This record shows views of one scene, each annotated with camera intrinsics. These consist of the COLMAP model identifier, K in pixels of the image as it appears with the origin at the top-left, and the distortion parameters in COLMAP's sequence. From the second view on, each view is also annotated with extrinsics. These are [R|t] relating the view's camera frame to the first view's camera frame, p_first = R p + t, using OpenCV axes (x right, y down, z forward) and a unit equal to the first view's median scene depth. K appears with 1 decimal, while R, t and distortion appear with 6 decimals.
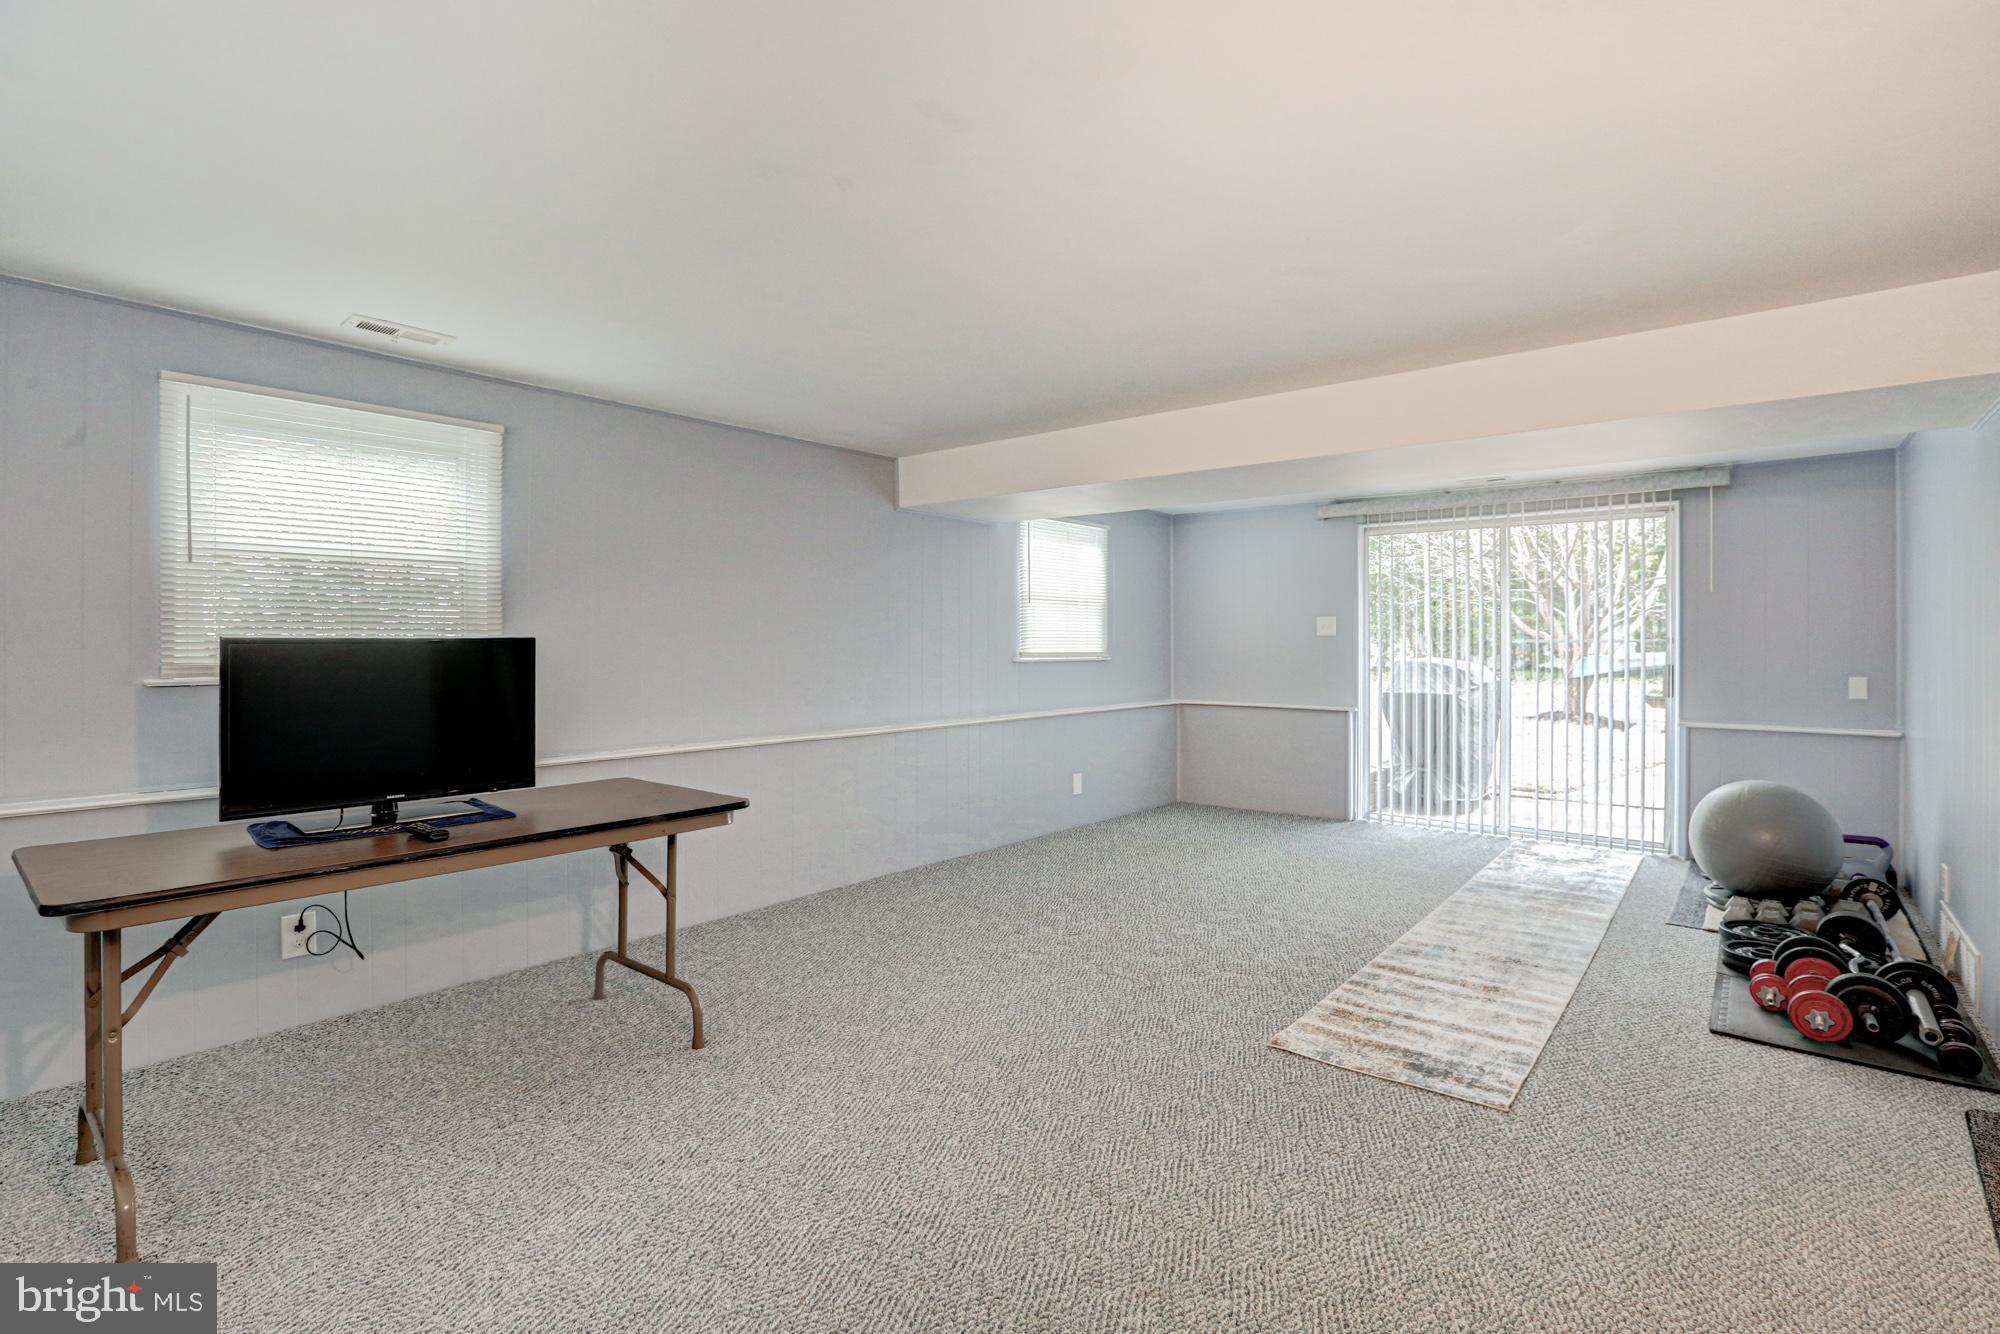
lens RADIAL K [[934.5, 0, 1004.1], [0, 934.5, 642.2], [0, 0, 1]] dist [-0.056075, 0.023088]
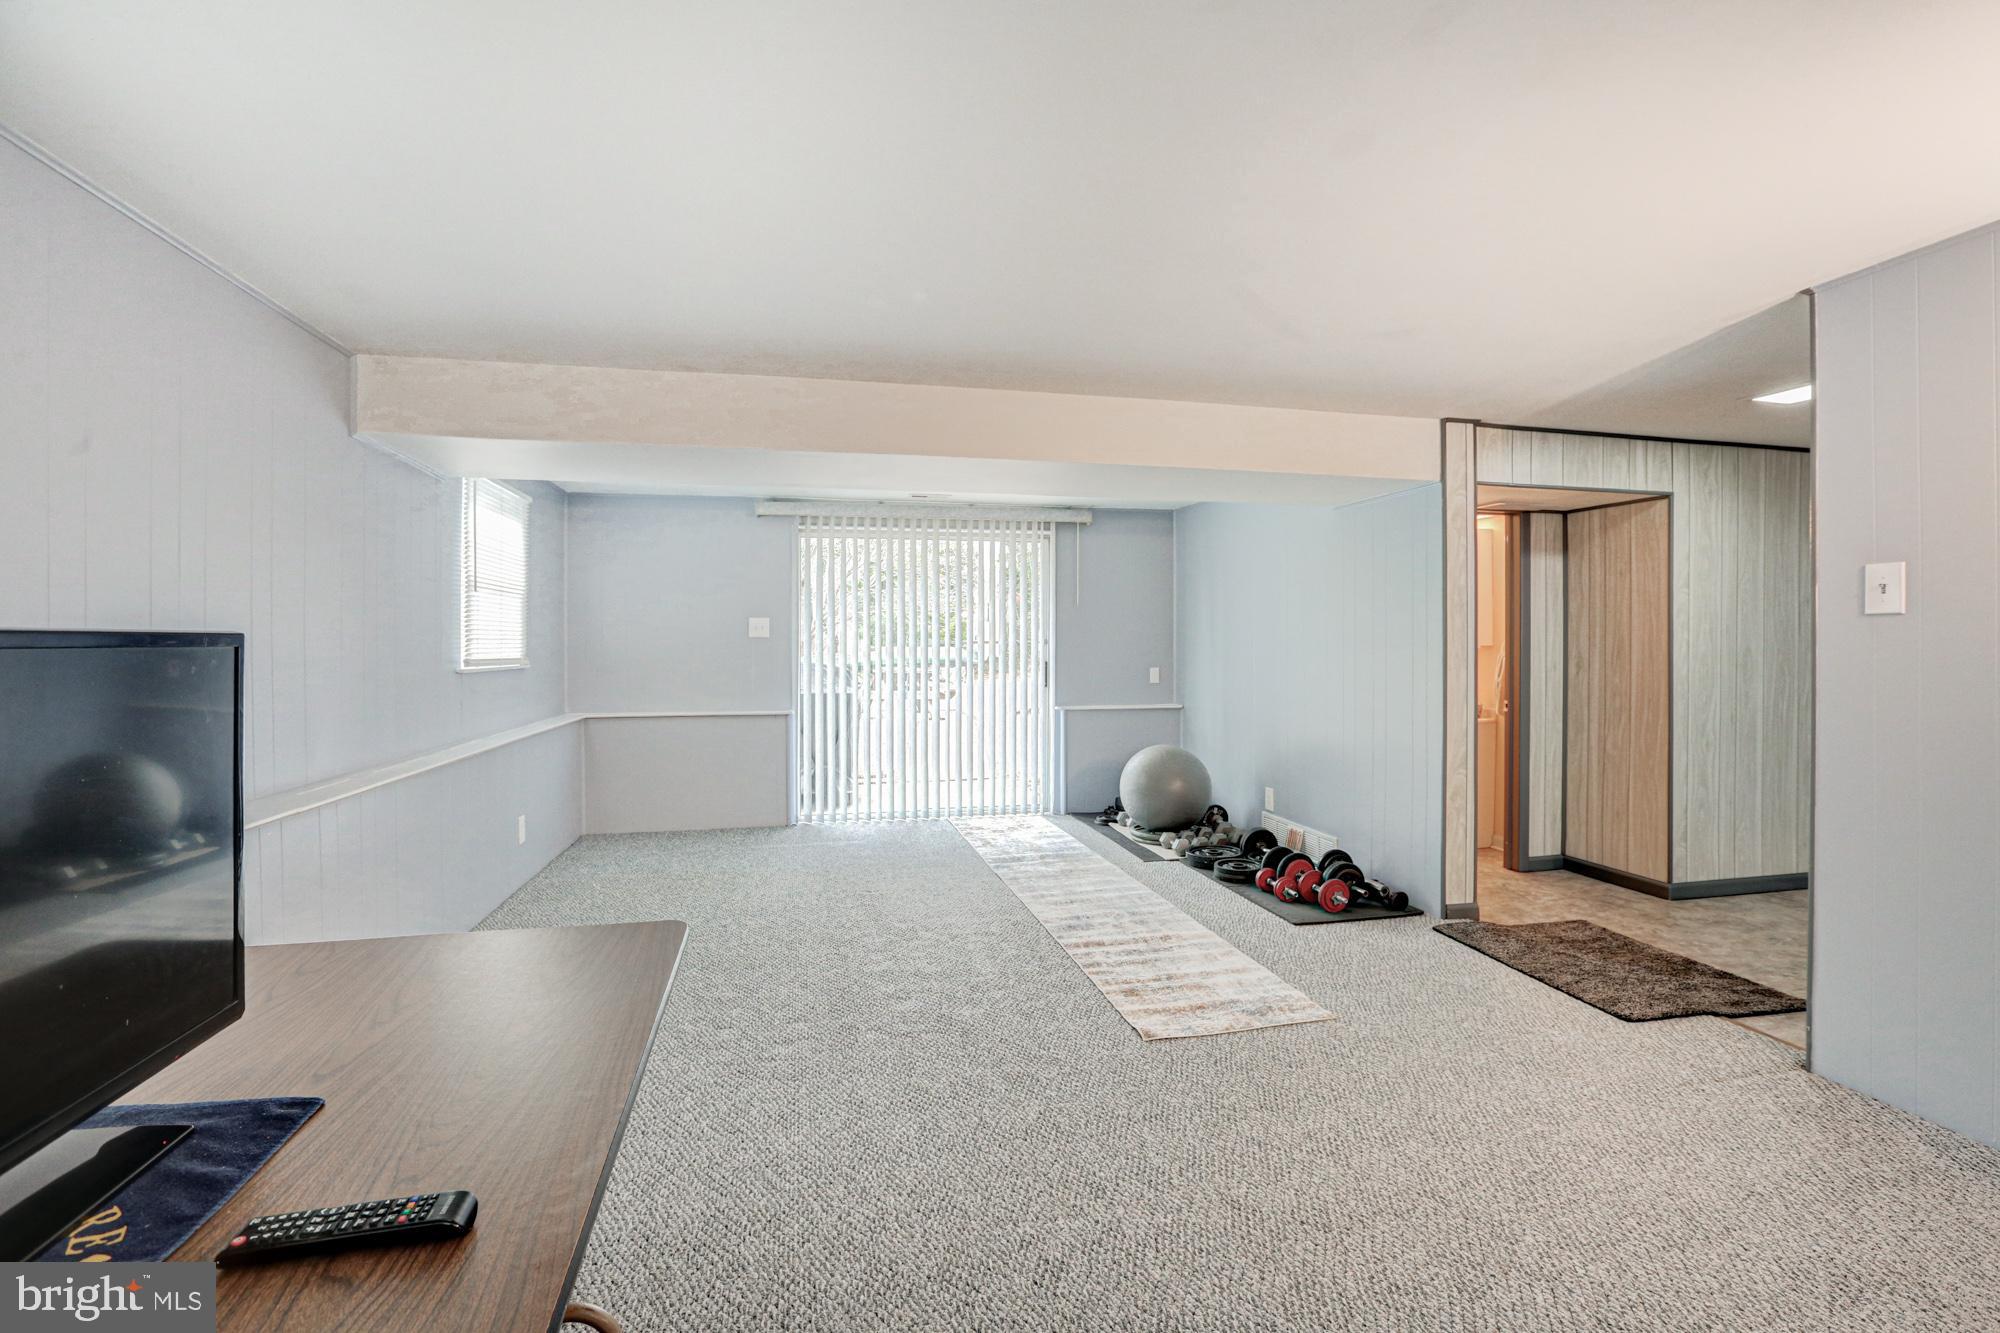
lens RADIAL K [[934.5, 0, 1004.1], [0, 934.5, 641.7], [0, 0, 1]] dist [-0.056075, 0.023088]
pose [[0.609724, 0.000398, 0.792613, -0.335303], [0.003191, 0.999991, -0.002957, 0.001650], [-0.792607, 0.004332, 0.609717, 0.276067]]
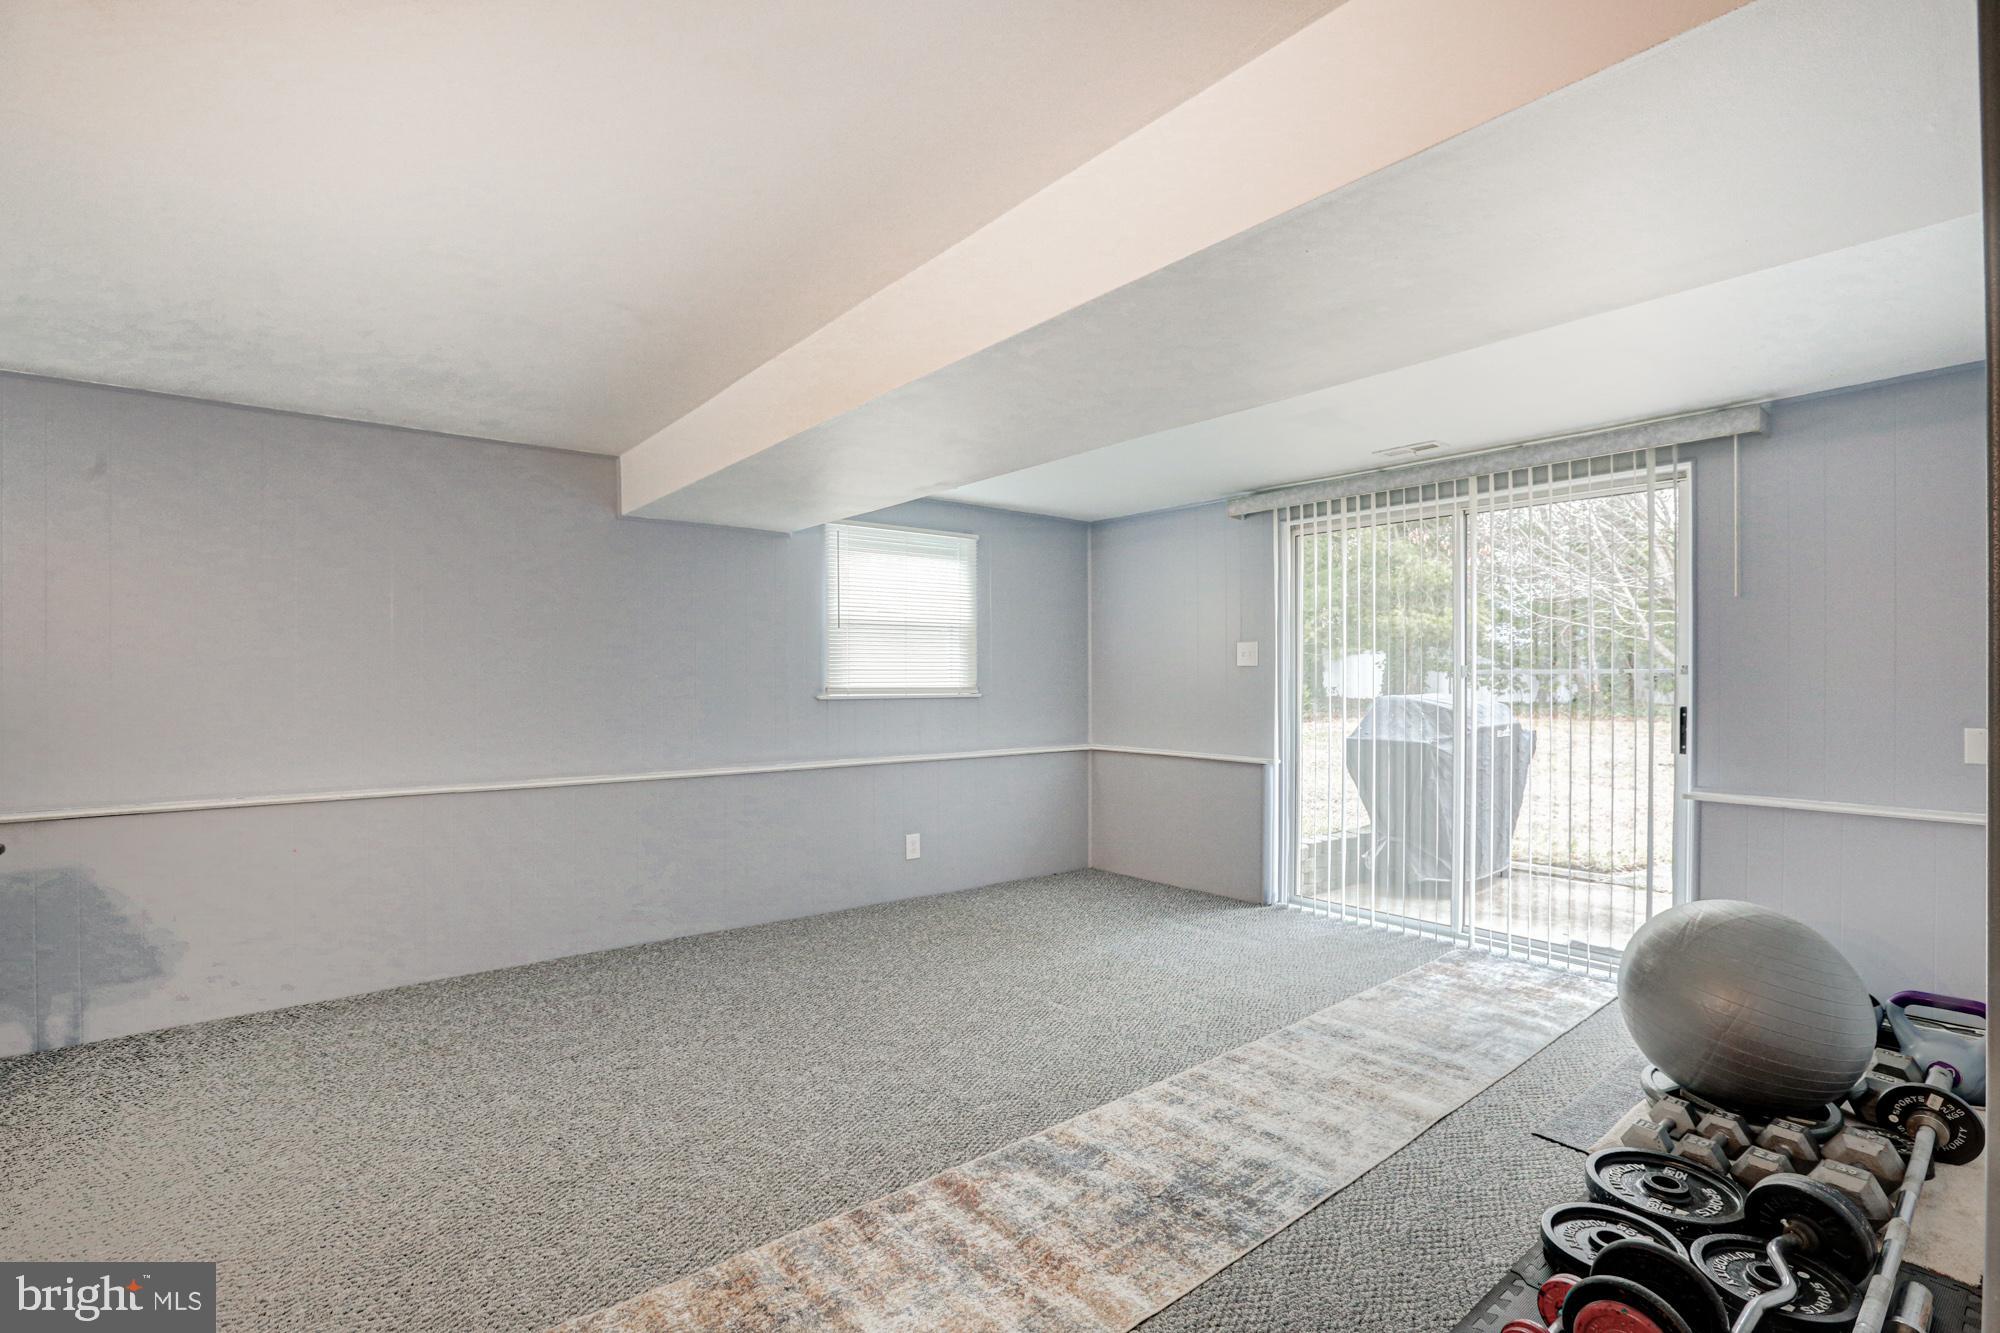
lens RADIAL K [[913.0, 0, 1013.7], [0, 913.0, 679.8], [0, 0, 1]] dist [-0.045233, 0.014754]
pose [[0.981535, -0.001045, -0.191279, 0.388619], [0.001829, 0.999991, 0.003923, 0.001540], [0.191273, -0.004200, 0.981528, 0.270903]]
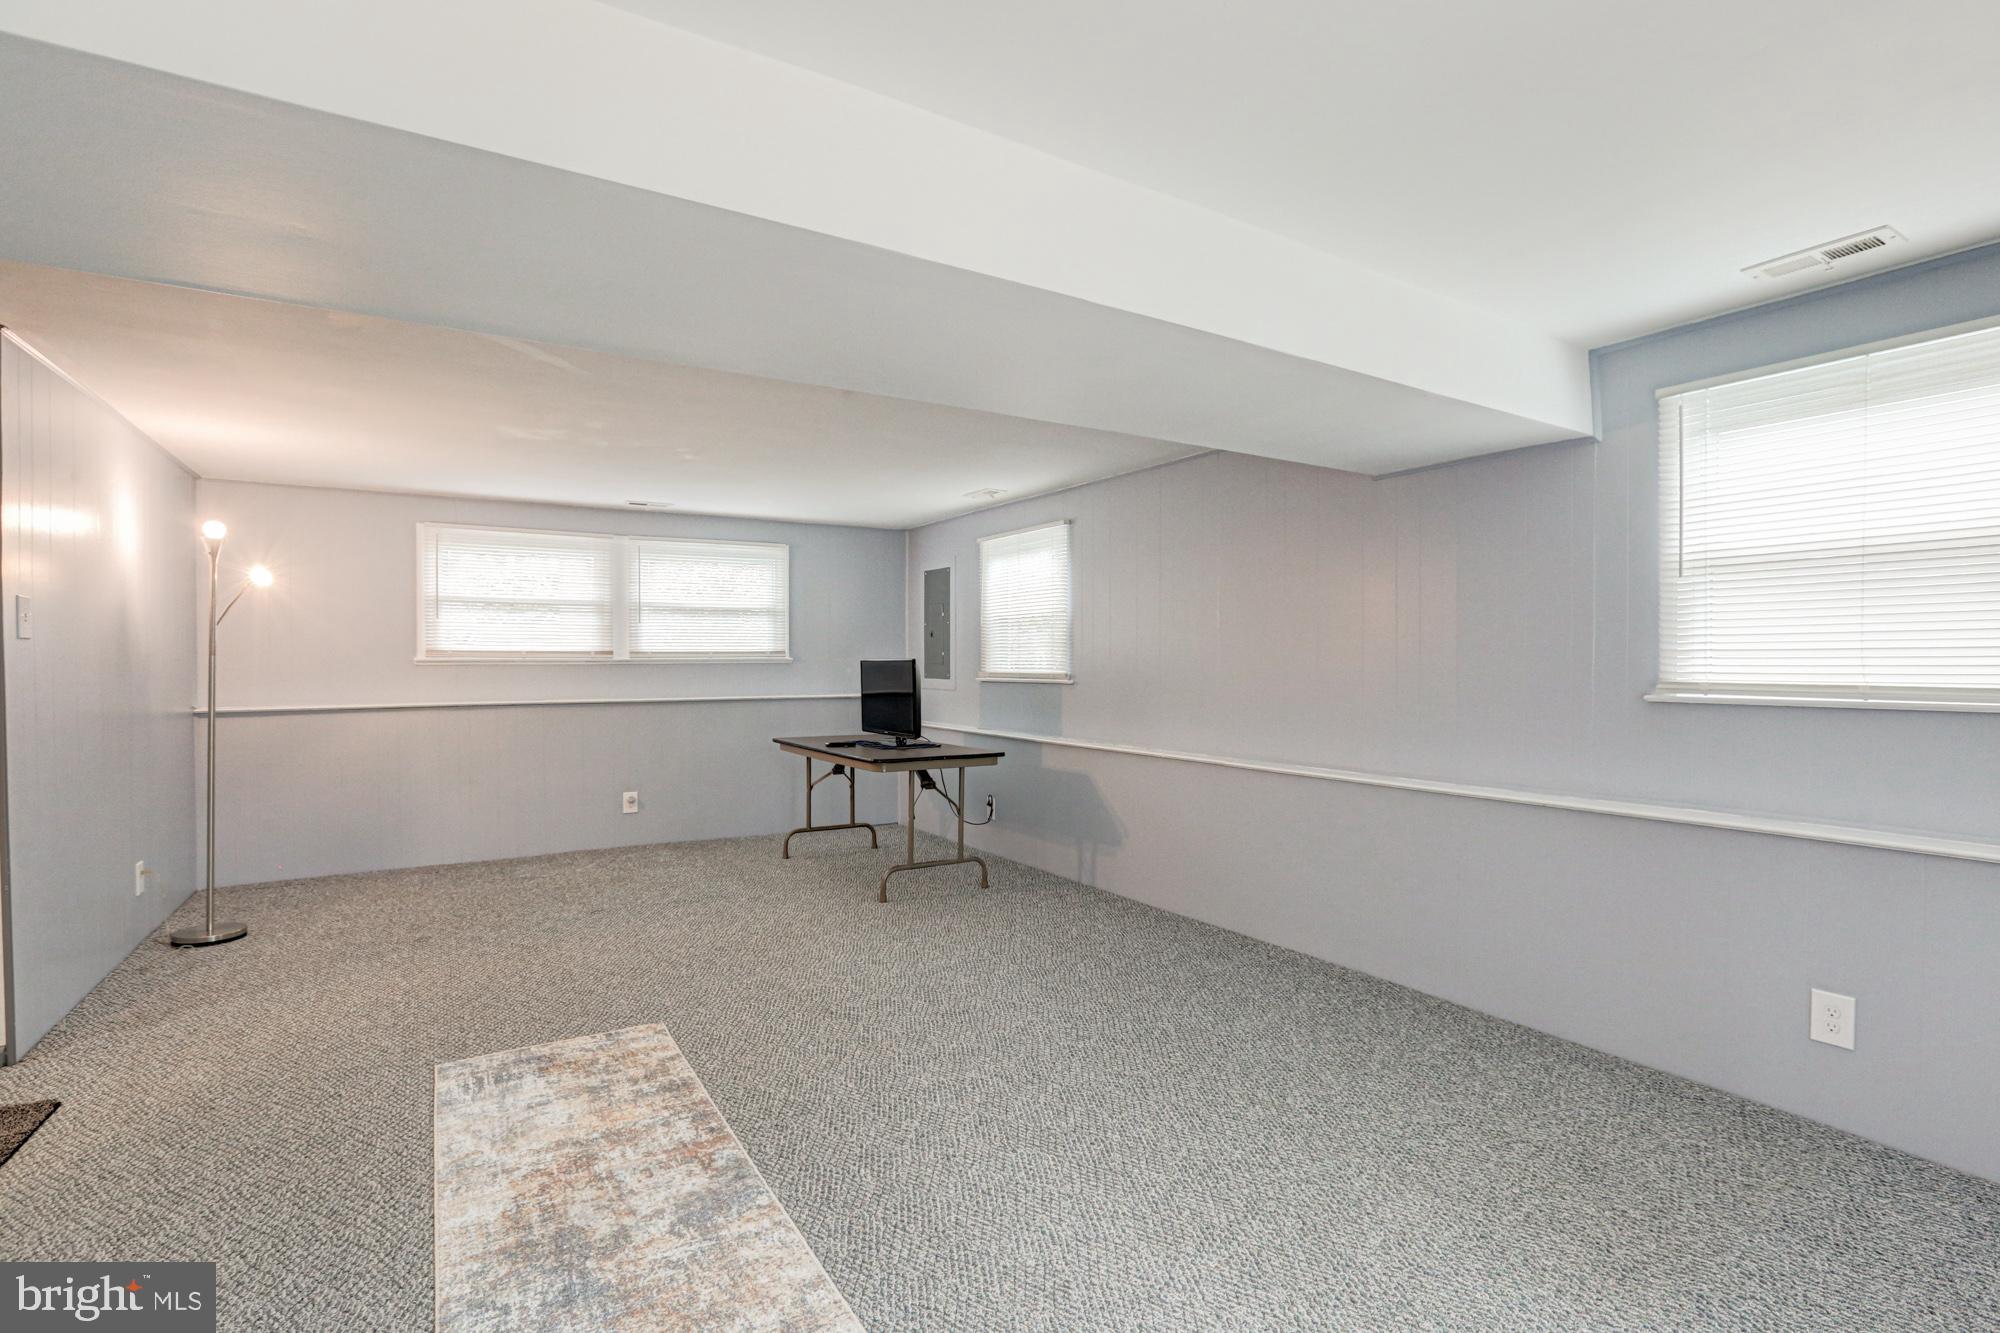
lens RADIAL K [[934.5, 0, 1004.1], [0, 934.5, 641.7], [0, 0, 1]] dist [-0.056075, 0.023088]
pose [[-0.306307, -0.019799, -0.951727, 0.666810], [-0.002076, 0.999795, -0.020131, 0.001901], [0.951931, -0.004191, -0.306285, 0.949662]]
